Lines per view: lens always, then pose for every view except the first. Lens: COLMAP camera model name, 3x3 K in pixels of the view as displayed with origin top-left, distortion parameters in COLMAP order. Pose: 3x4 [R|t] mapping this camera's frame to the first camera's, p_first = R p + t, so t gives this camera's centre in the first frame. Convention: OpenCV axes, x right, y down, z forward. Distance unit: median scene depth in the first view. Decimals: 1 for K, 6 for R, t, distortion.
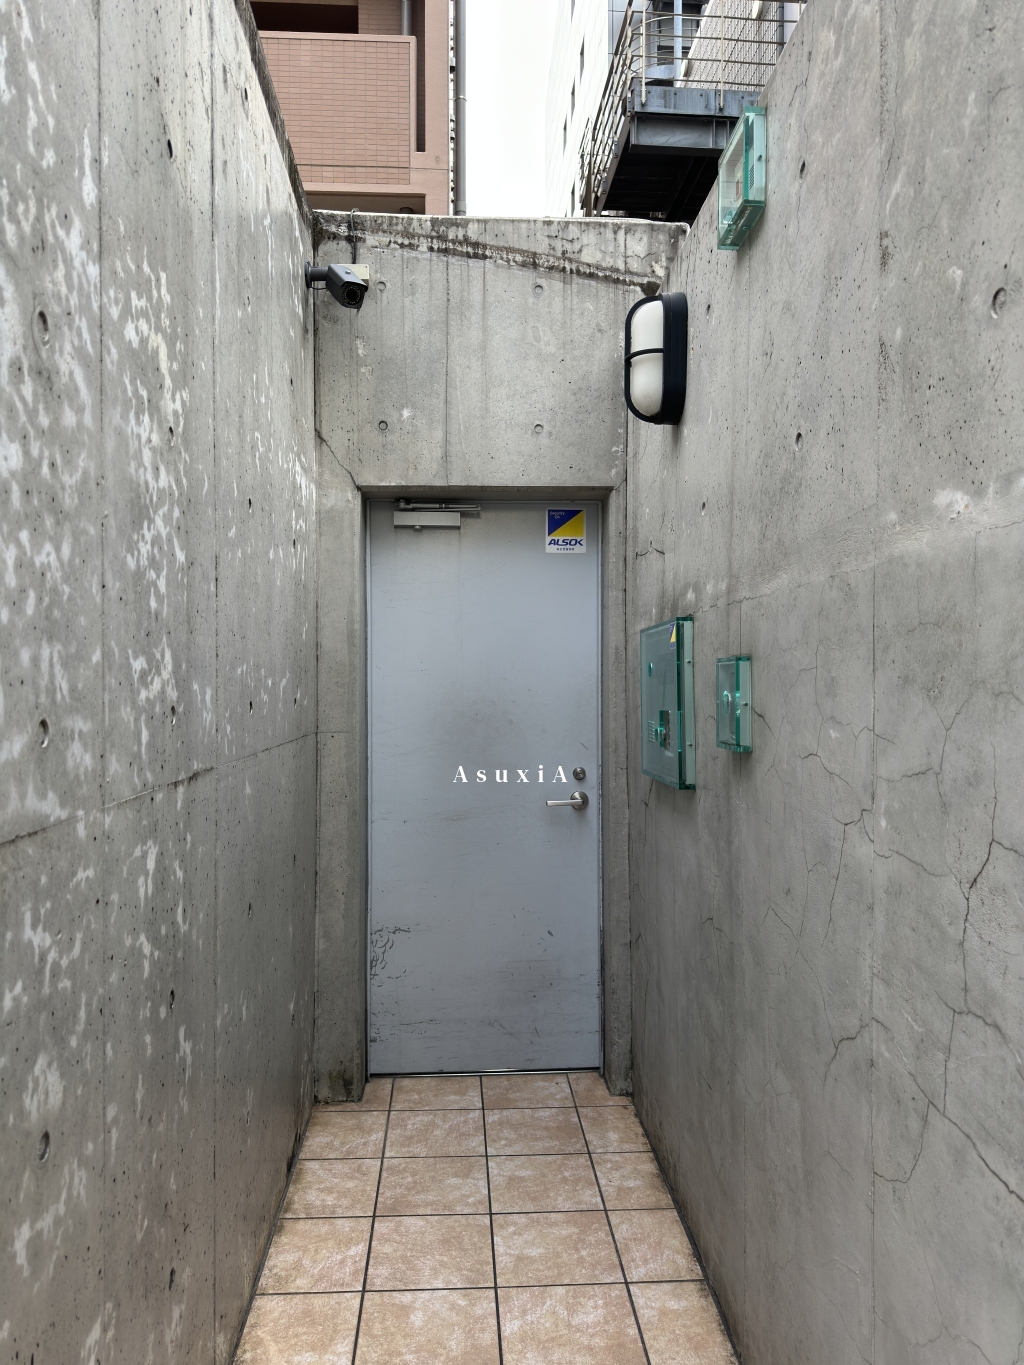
lens RADIAL K [[963.2, 0, 506.1], [0, 963.2, 686.5], [0, 0, 1]] dist [0.026491, -0.008408]
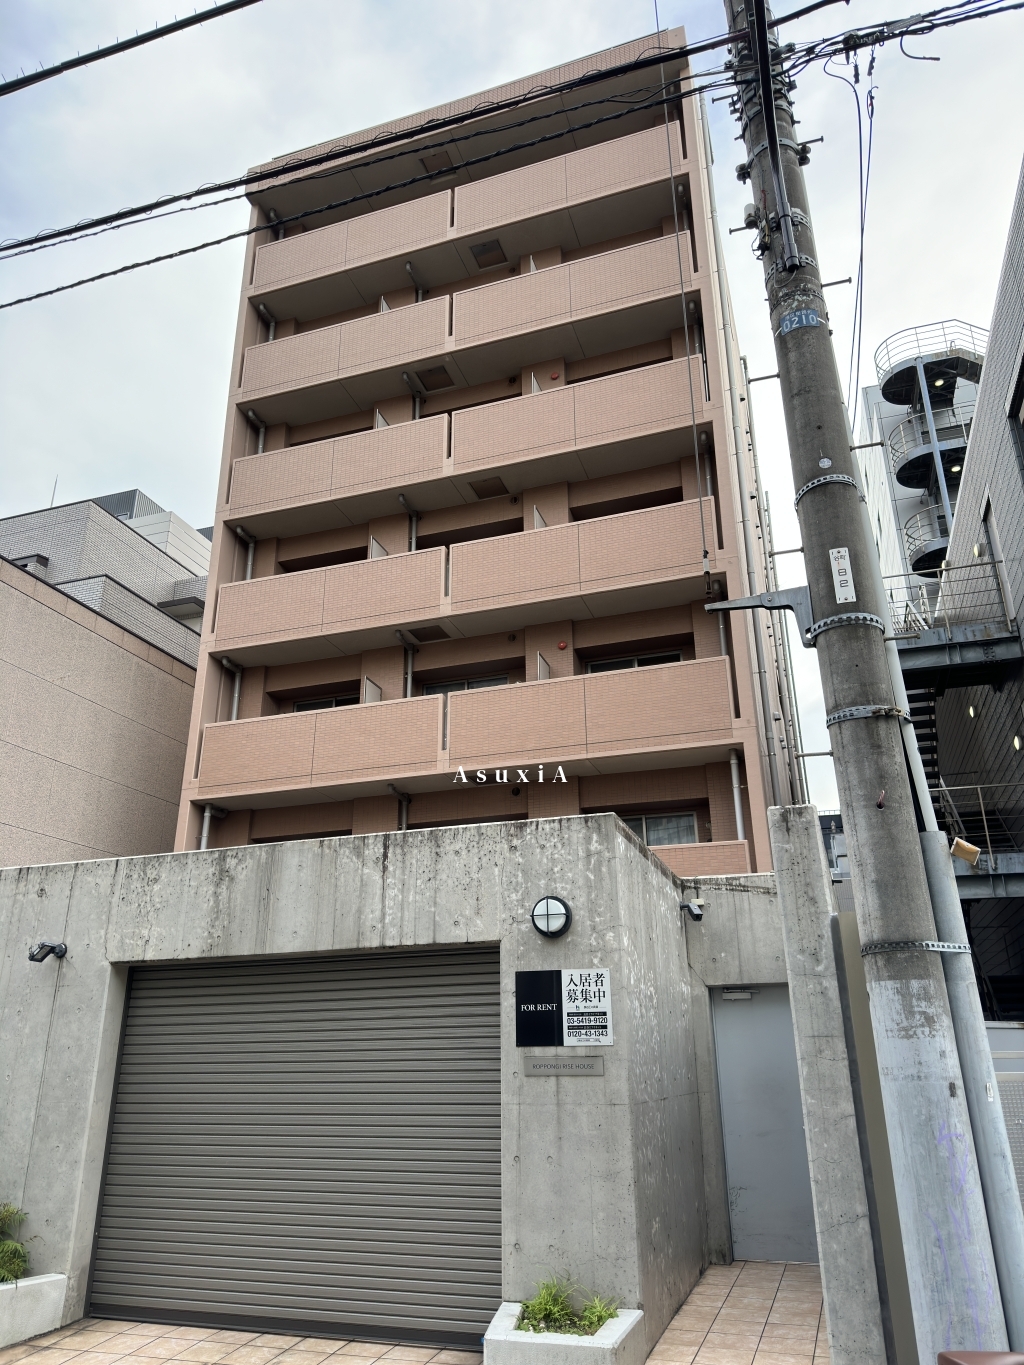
lens RADIAL K [[963.2, 0, 506.1], [0, 963.2, 686.5], [0, 0, 1]] dist [0.026491, -0.008408]
pose [[0.926899, -0.144093, -0.346548, 0.349302], [0.005555, 0.928528, -0.371221, 0.001243], [0.375270, 0.342160, 0.861452, -1.638469]]
